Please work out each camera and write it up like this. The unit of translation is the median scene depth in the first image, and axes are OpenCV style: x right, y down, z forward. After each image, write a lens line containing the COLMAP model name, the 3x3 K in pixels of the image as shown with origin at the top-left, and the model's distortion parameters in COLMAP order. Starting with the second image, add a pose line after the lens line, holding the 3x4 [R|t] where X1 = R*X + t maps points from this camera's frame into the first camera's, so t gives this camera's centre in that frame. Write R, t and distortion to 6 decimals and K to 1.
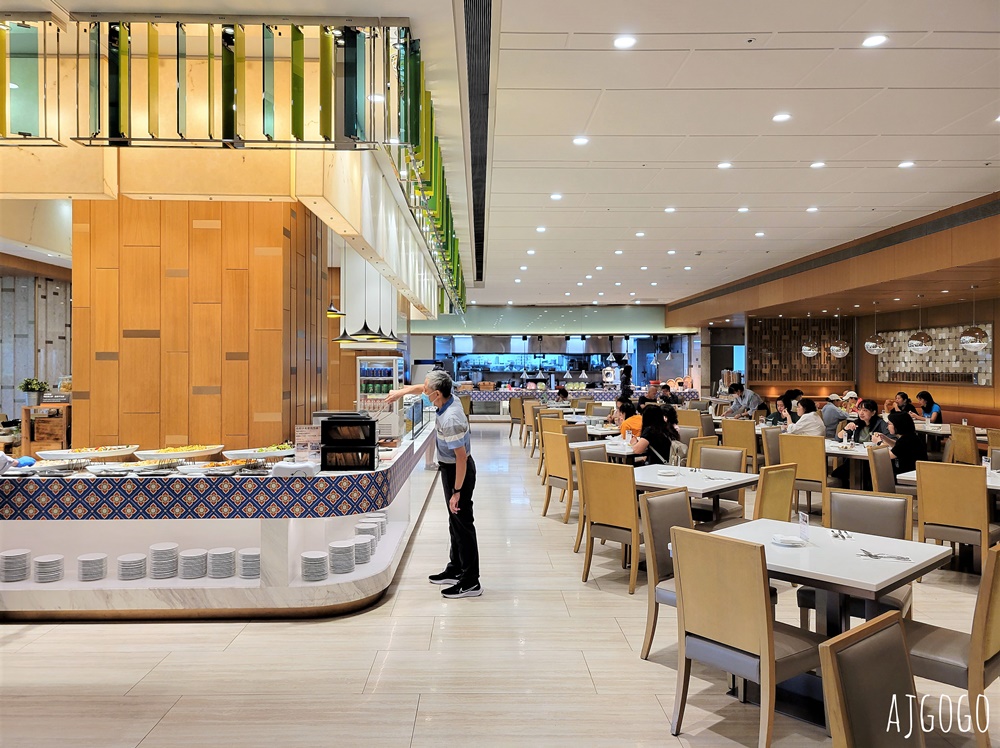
lens RADIAL K [[785.7, 0, 496.9], [0, 785.7, 358.9], [0, 0, 1]] dist [0.043917, -0.009805]
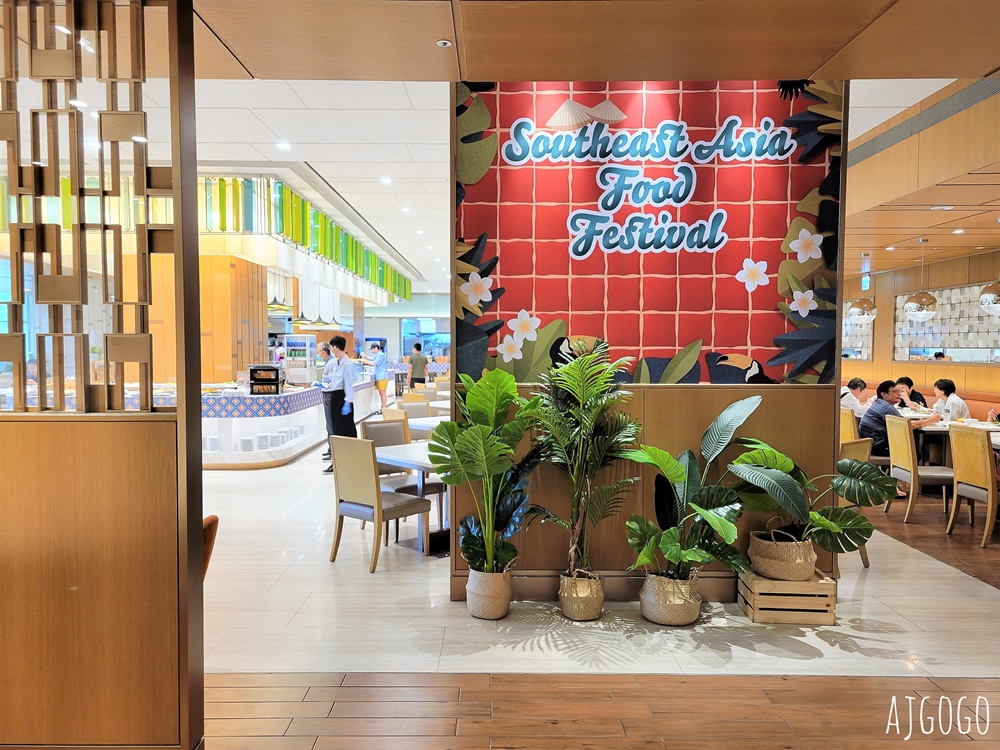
lens RADIAL K [[753.8, 0, 500.0], [0, 753.8, 375.0], [0, 0, 1]] dist [0.054463, -0.000043]
pose [[0.999958, -0.000986, -0.009076, 0.398799], [0.001428, 0.998808, 0.048800, 0.006077], [0.009017, -0.048811, 0.998767, -0.823092]]
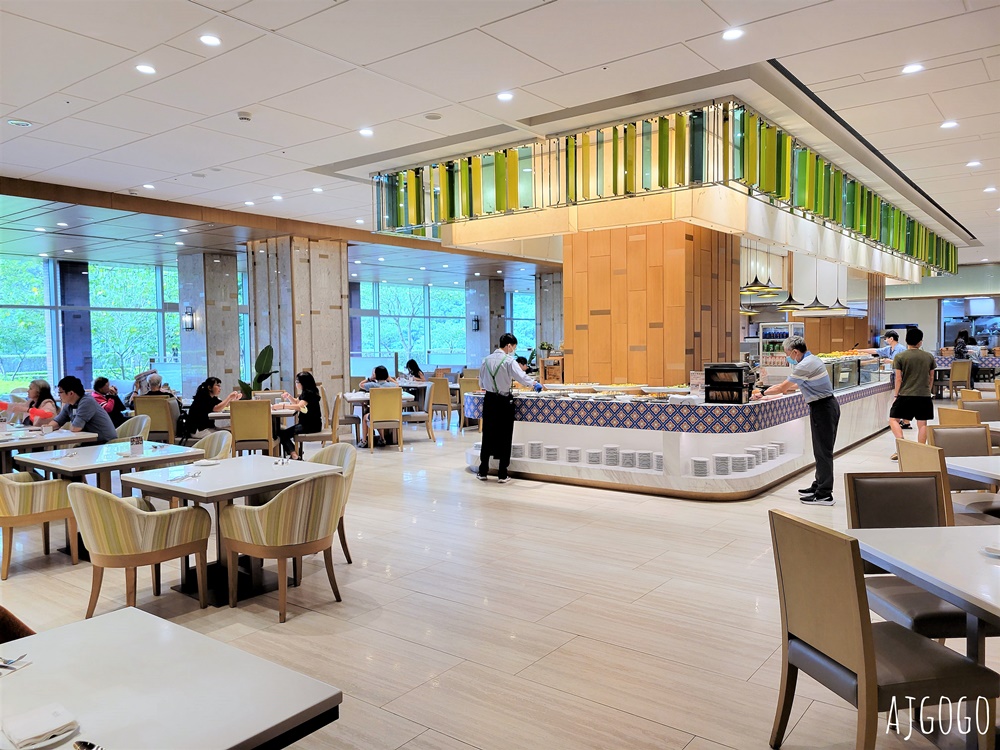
lens RADIAL K [[760.3, 0, 483.1], [0, 760.3, 370.9], [0, 0, 1]] dist [0.039847, -0.004045]
pose [[0.780086, 0.012326, -0.625551, 0.340435], [0.021939, 0.998652, 0.047037, 0.008374], [0.625288, -0.050417, 0.778764, -0.351262]]
